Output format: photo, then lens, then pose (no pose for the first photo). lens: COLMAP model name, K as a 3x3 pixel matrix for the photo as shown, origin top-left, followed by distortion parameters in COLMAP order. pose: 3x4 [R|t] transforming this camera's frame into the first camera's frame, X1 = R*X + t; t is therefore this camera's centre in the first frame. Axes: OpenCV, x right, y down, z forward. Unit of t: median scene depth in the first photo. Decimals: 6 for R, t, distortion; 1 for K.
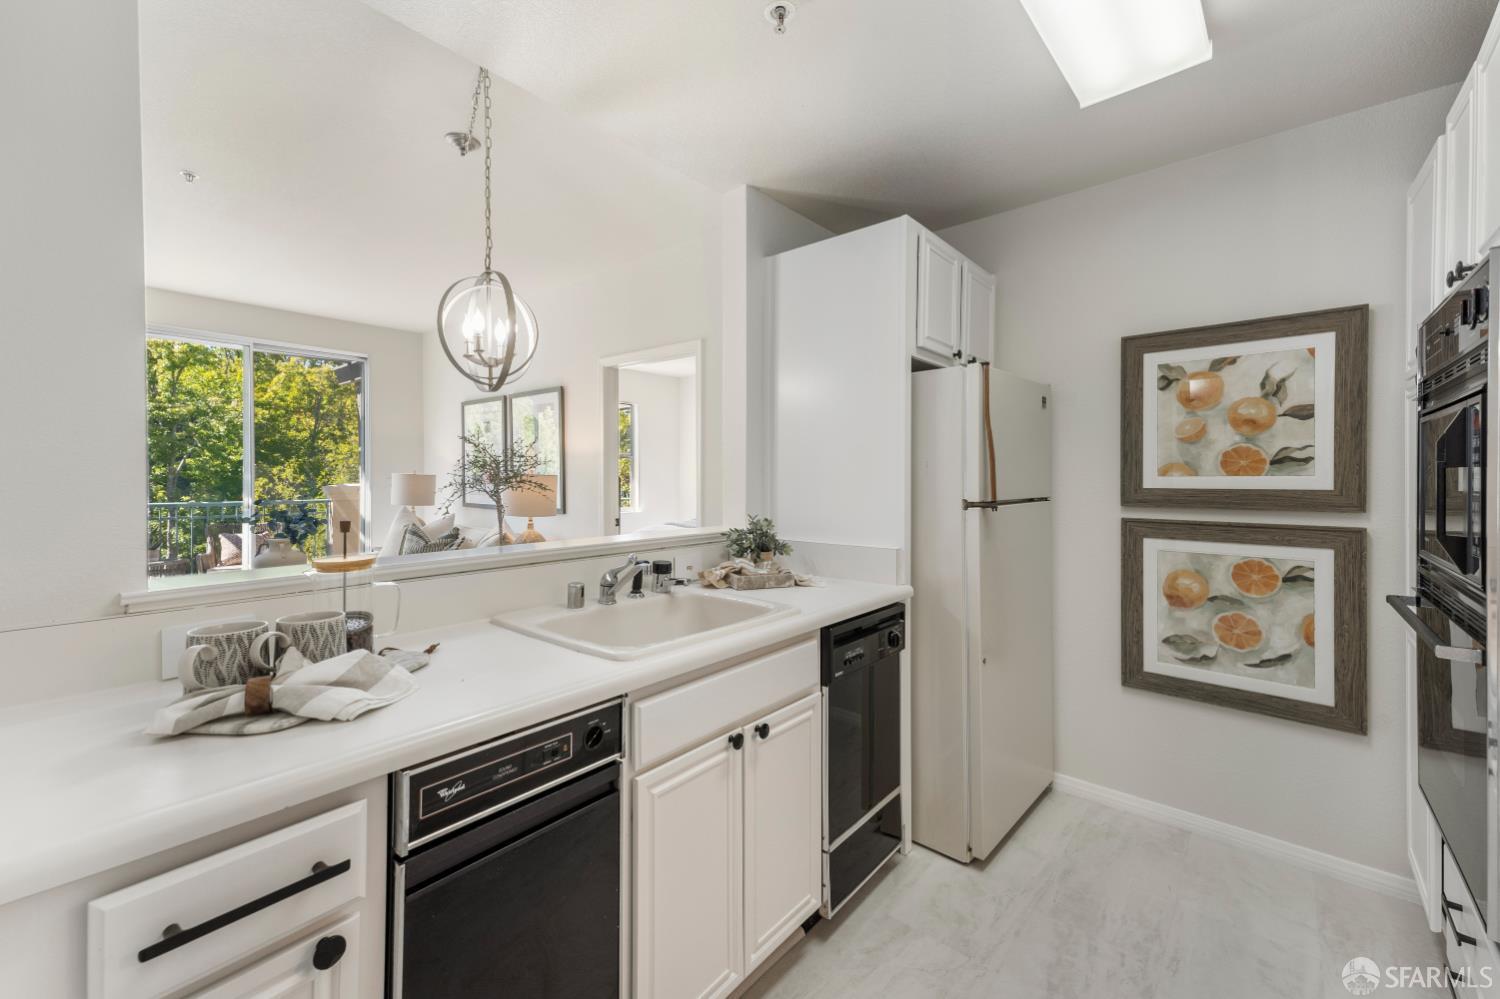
lens RADIAL K [[607.1, 0, 755.4], [0, 607.1, 476.8], [0, 0, 1]] dist [0.026878, -0.000084]
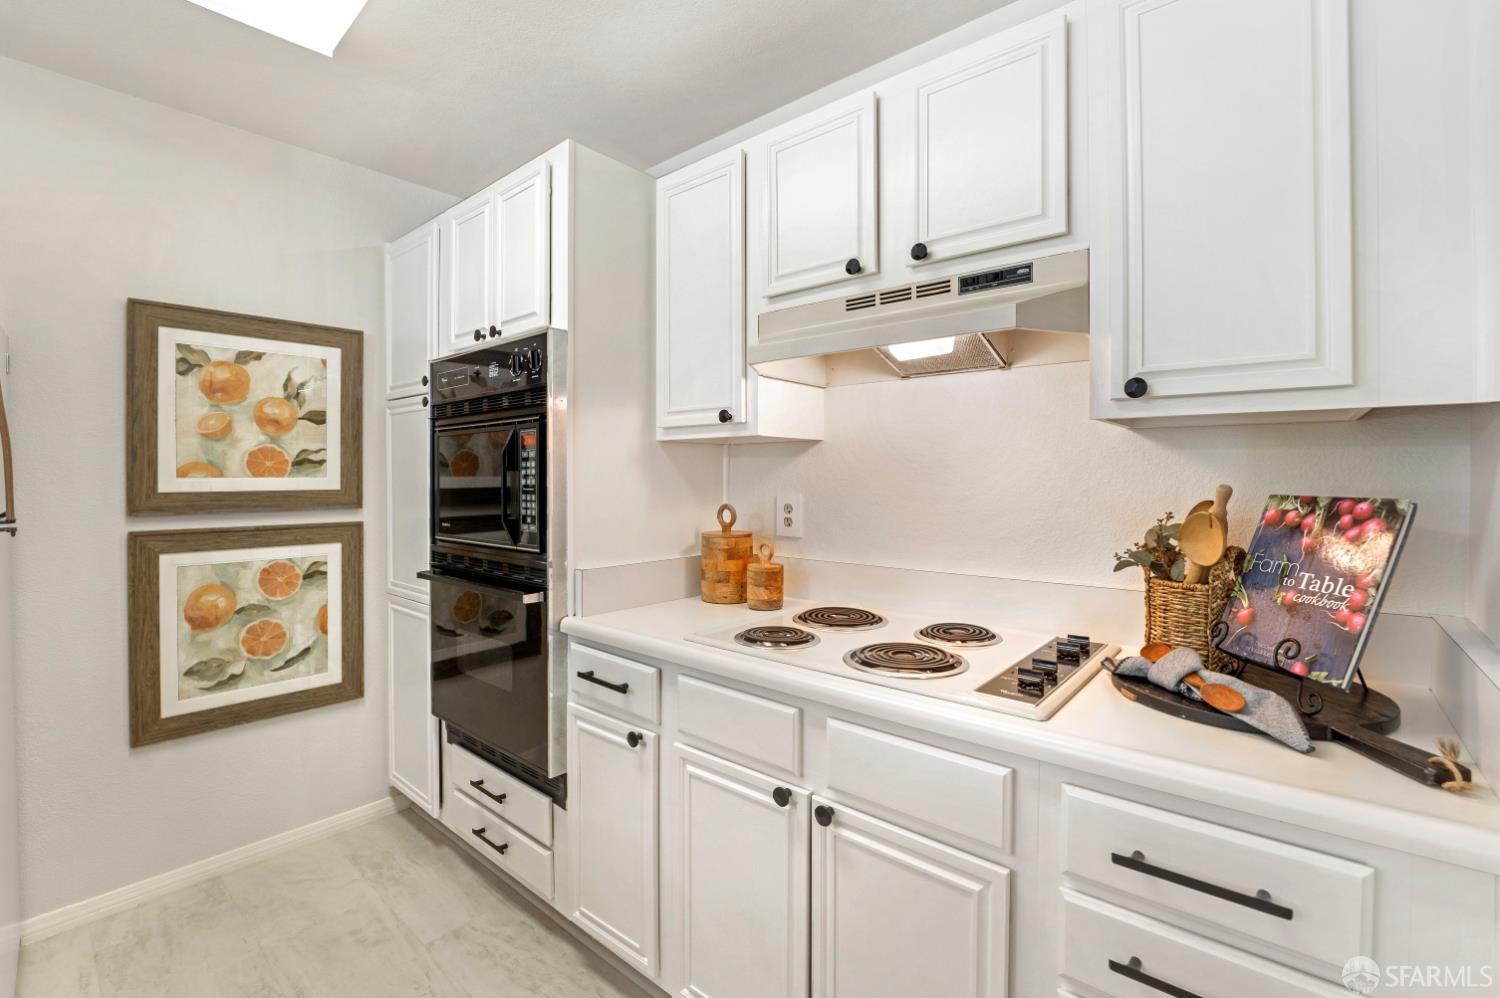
lens RADIAL K [[663.6, 0, 738.5], [0, 663.6, 480.2], [0, 0, 1]] dist [-0.019153, -0.000120]
pose [[0.023653, -0.006226, 0.999701, -0.223989], [0.005304, 0.999967, 0.006102, 0.000929], [-0.999706, 0.005158, 0.023686, 0.238445]]
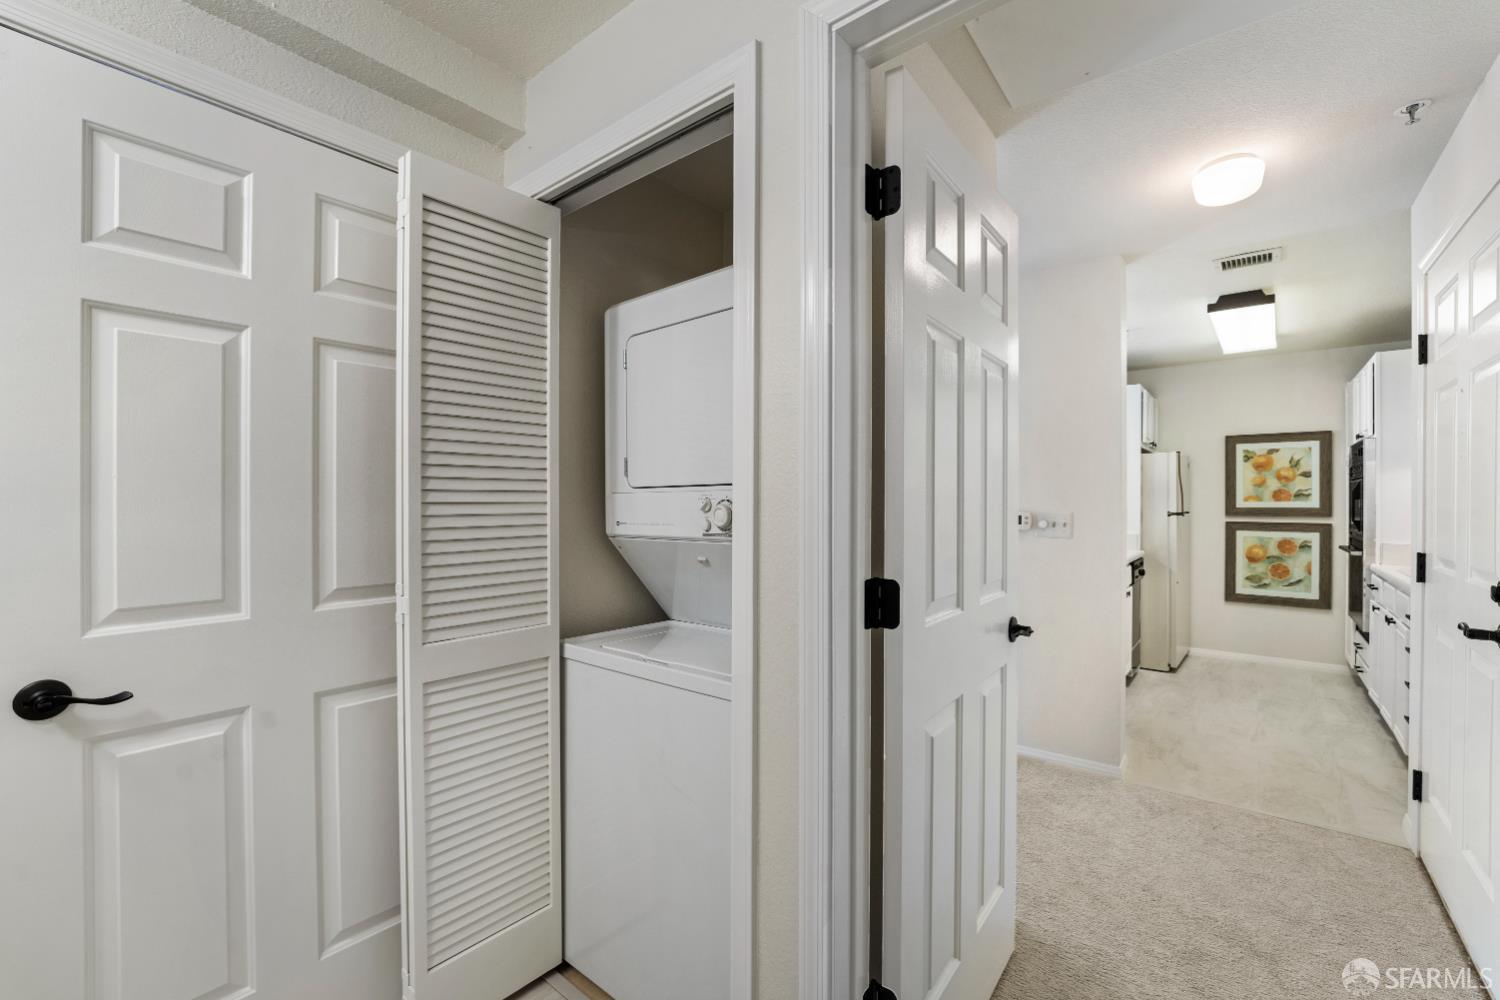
lens RADIAL K [[617.2, 0, 754.4], [0, 617.2, 496.0], [0, 0, 1]] dist [-0.026189, 0.001477]
pose [[0.999821, 0.005365, 0.018149, -1.170297], [-0.005178, 0.999933, -0.010354, 0.010523], [-0.018203, 0.010258, 0.999782, -1.167957]]
